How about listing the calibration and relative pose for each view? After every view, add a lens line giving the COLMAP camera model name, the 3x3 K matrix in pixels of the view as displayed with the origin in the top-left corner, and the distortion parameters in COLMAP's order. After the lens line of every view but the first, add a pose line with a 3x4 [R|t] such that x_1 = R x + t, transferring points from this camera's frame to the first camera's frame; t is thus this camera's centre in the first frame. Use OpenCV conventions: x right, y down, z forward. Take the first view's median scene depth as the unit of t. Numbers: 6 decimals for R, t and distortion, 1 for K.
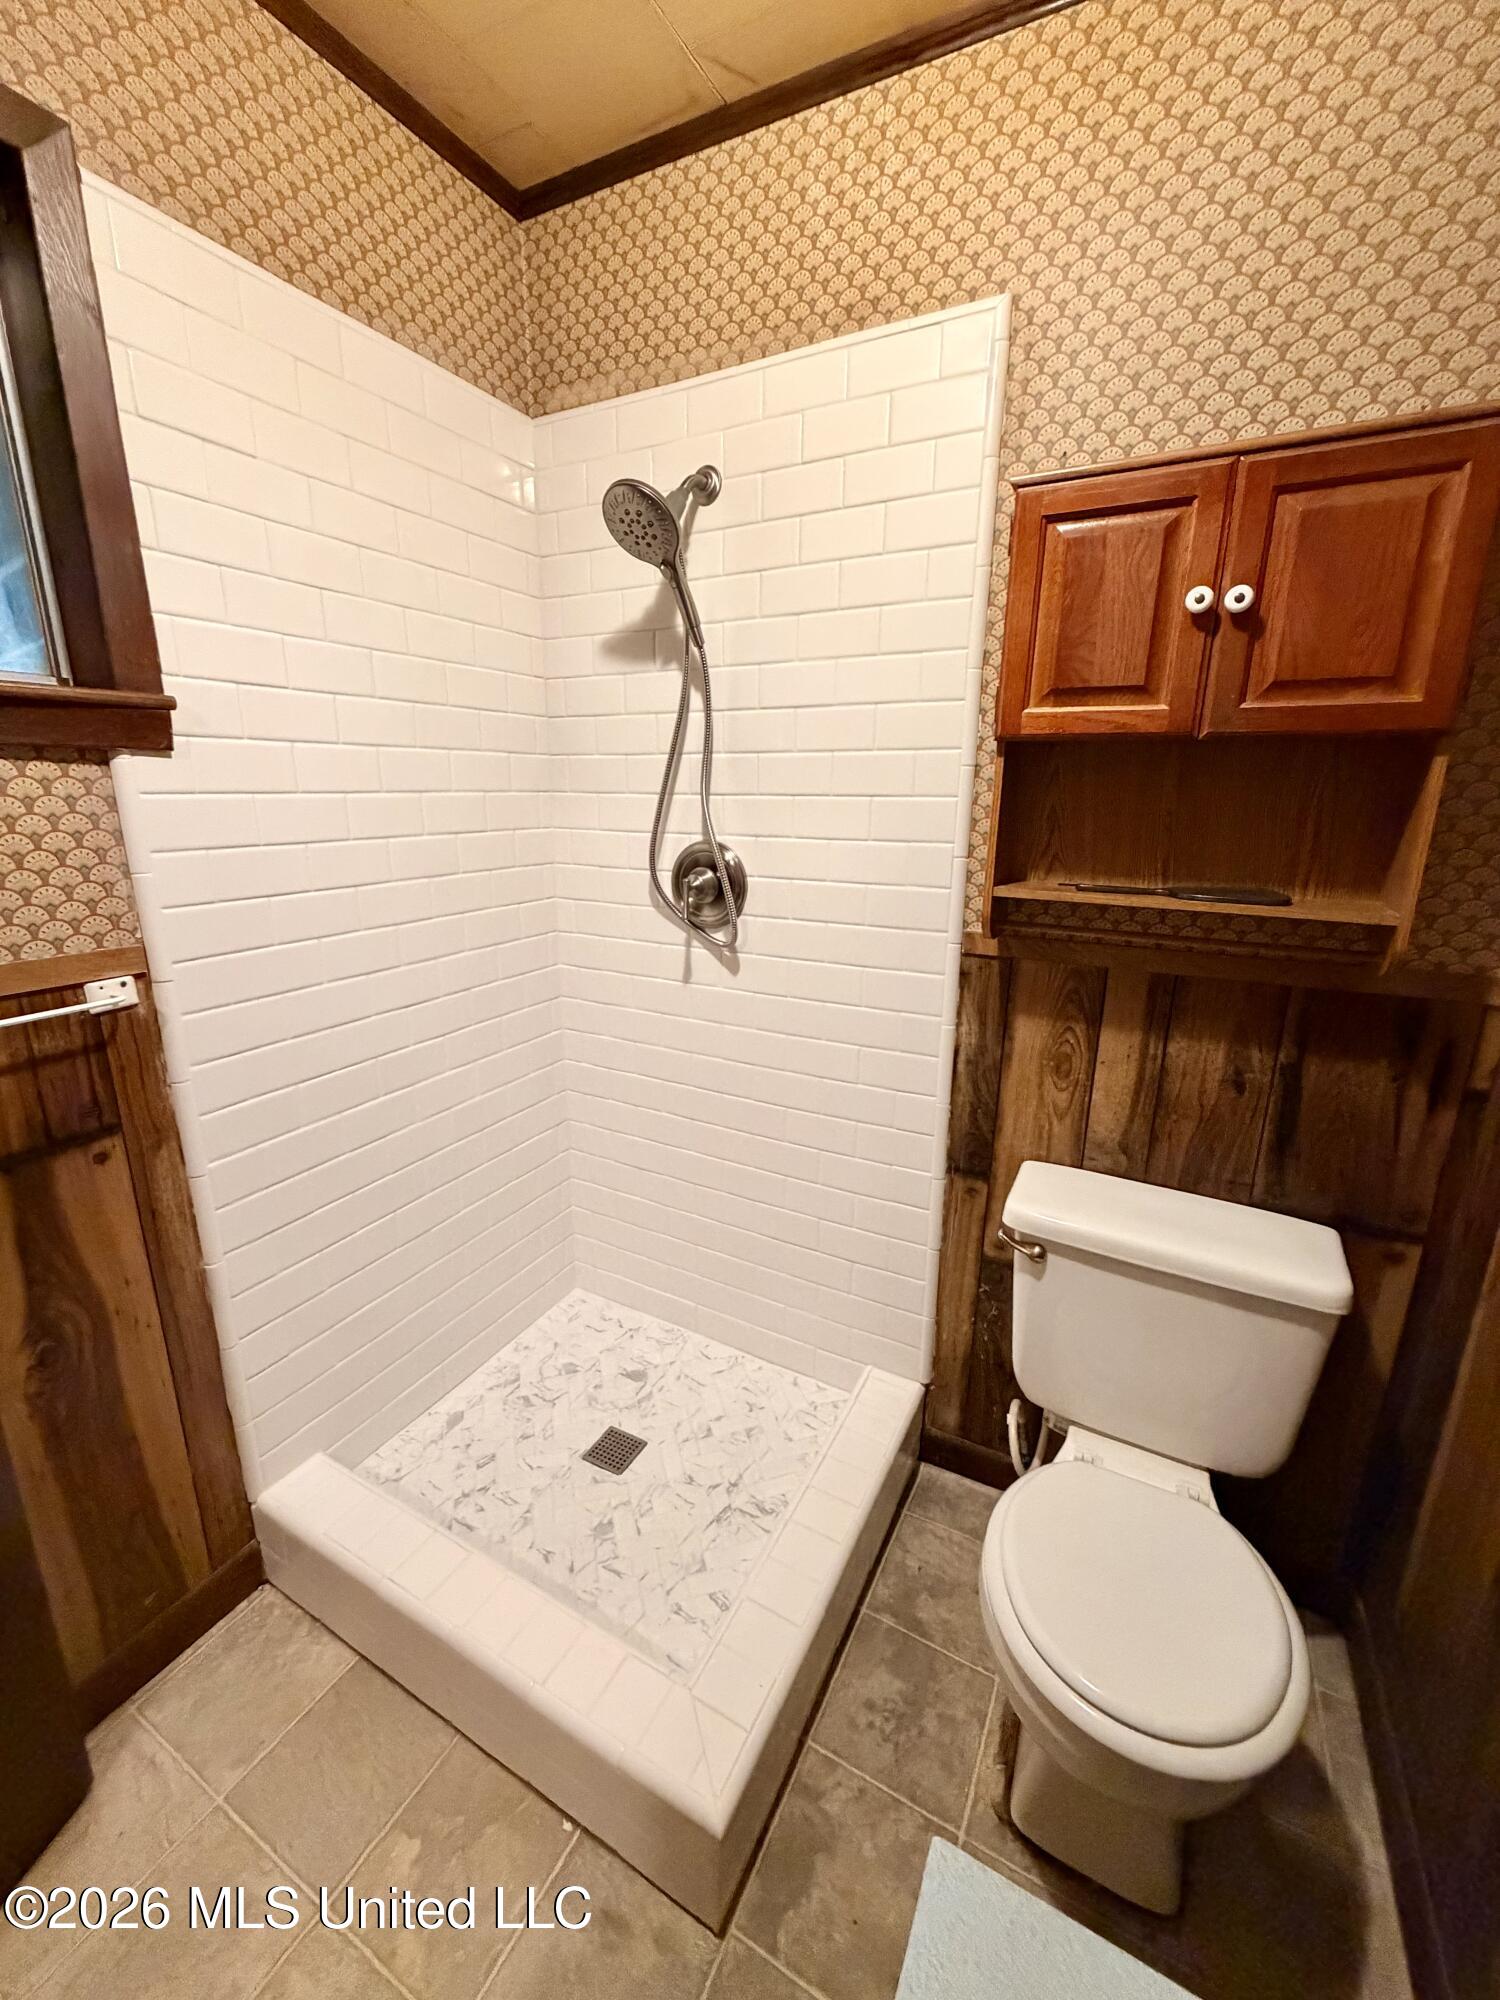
lens RADIAL K [[795.8, 0, 752.7], [0, 795.8, 993.0], [0, 0, 1]] dist [0.000099, 0.000250]
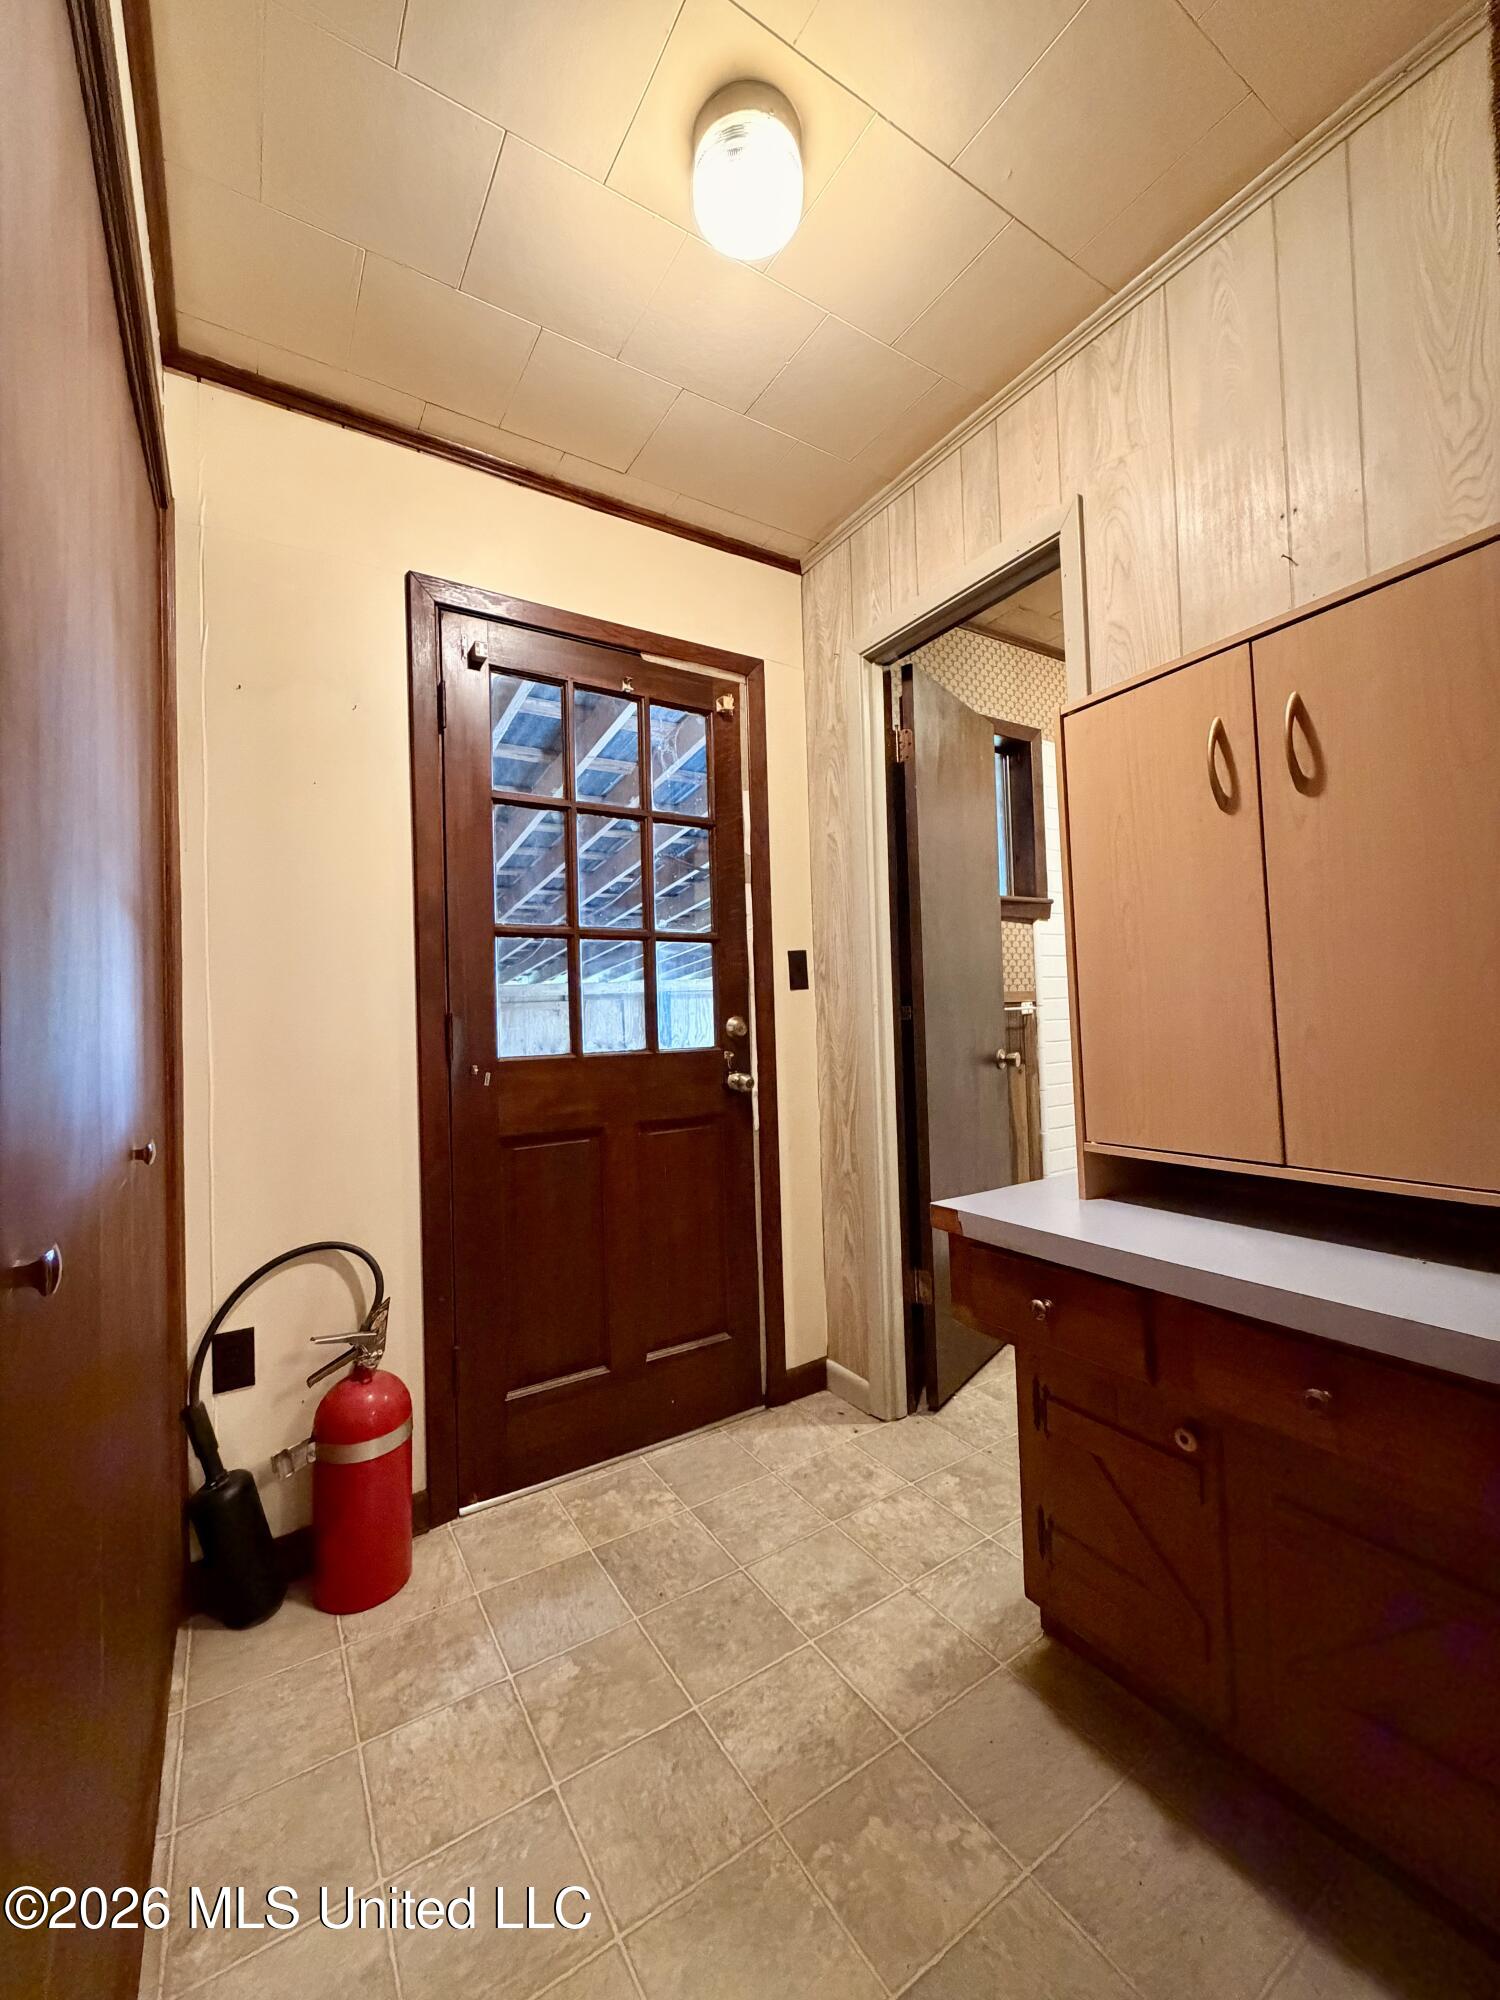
lens RADIAL K [[795.8, 0, 756.3], [0, 795.8, 990.5], [0, 0, 1]] dist [0.000099, 0.000250]
pose [[0.871536, -0.051526, -0.487616, -0.239252], [-0.082659, 0.964792, -0.249688, 0.534396], [0.483314, 0.257918, 0.836592, -1.299084]]
